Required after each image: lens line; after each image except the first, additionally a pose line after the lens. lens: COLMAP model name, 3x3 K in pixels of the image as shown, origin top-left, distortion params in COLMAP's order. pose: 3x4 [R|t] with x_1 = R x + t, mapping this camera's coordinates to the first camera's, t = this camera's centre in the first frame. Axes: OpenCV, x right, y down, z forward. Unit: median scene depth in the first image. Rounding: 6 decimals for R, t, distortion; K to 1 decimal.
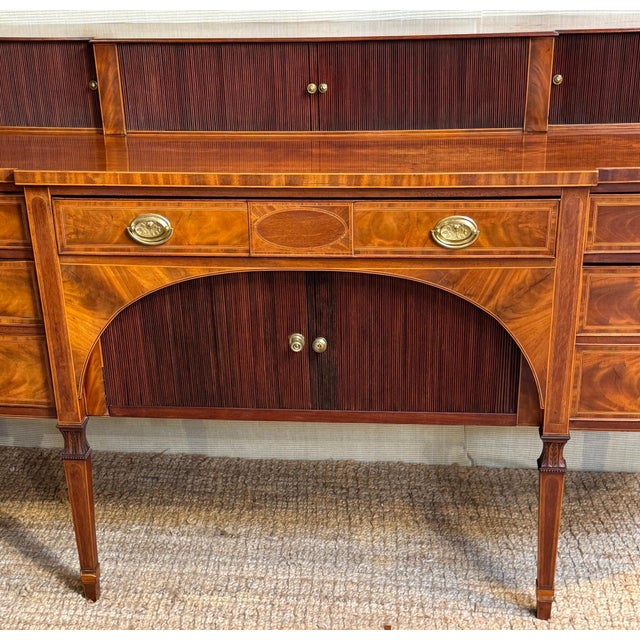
lens RADIAL K [[972.4, 0, 310.8], [0, 972.4, 370.2], [0, 0, 1]] dist [0.056282, 0.000000]
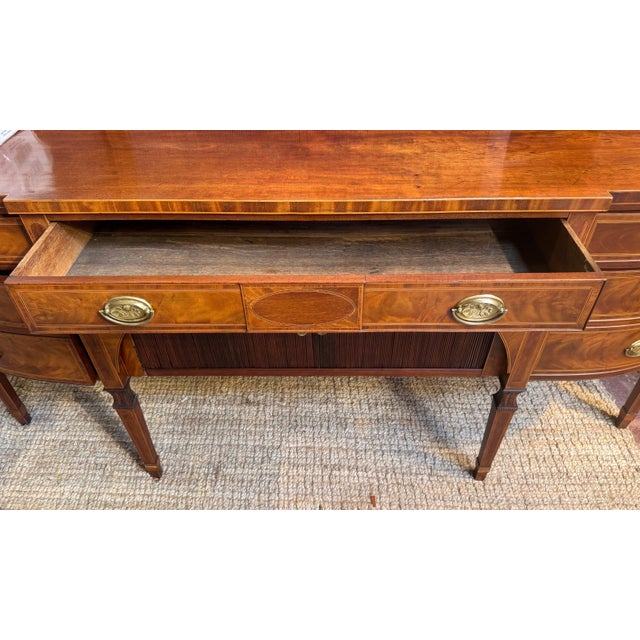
lens RADIAL K [[476.2, 0, 326.7], [0, 476.2, 316.7], [0, 0, 1]] dist [0.014007, -0.019662]
pose [[0.995078, -0.058316, 0.080119, -0.025069], [0.030968, 0.951014, 0.307594, -0.181157], [-0.094132, -0.303599, 0.948139, 0.402095]]
